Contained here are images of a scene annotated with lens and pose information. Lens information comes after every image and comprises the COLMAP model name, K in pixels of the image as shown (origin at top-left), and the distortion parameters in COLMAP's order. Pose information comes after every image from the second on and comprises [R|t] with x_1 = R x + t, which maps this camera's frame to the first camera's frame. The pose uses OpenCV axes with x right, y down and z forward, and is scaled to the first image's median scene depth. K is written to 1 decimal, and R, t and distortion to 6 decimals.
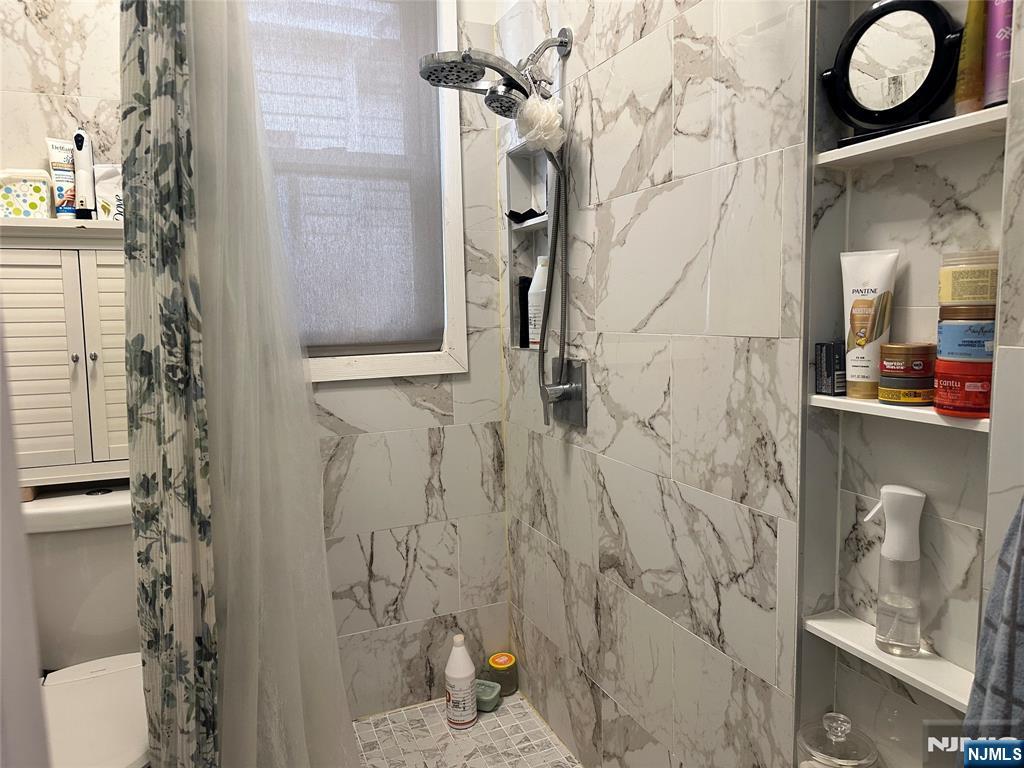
lens RADIAL K [[717.4, 0, 512.0], [0, 717.4, 384.0], [0, 0, 1]] dist [0.107887, -0.141336]
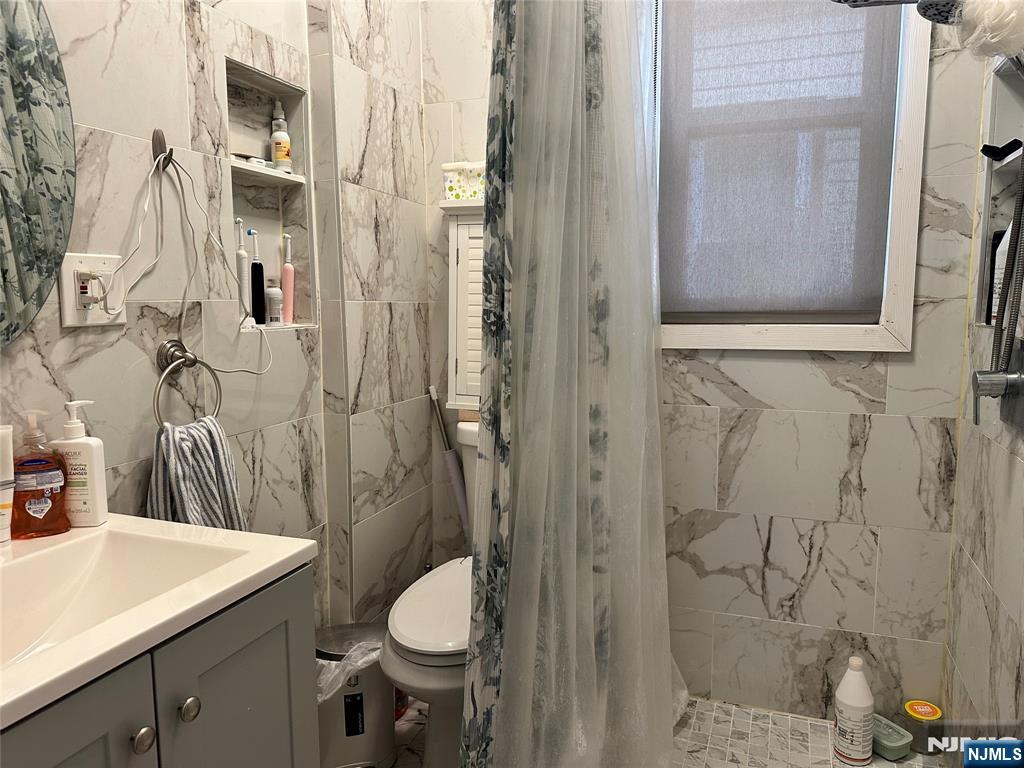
lens RADIAL K [[717.4, 0, 512.0], [0, 717.4, 384.0], [0, 0, 1]] dist [0.107887, -0.141336]
pose [[0.727029, 0.106597, -0.678282, 0.178007], [-0.089518, 0.994159, 0.060289, 0.009993], [0.680746, 0.016887, 0.732325, 0.087399]]
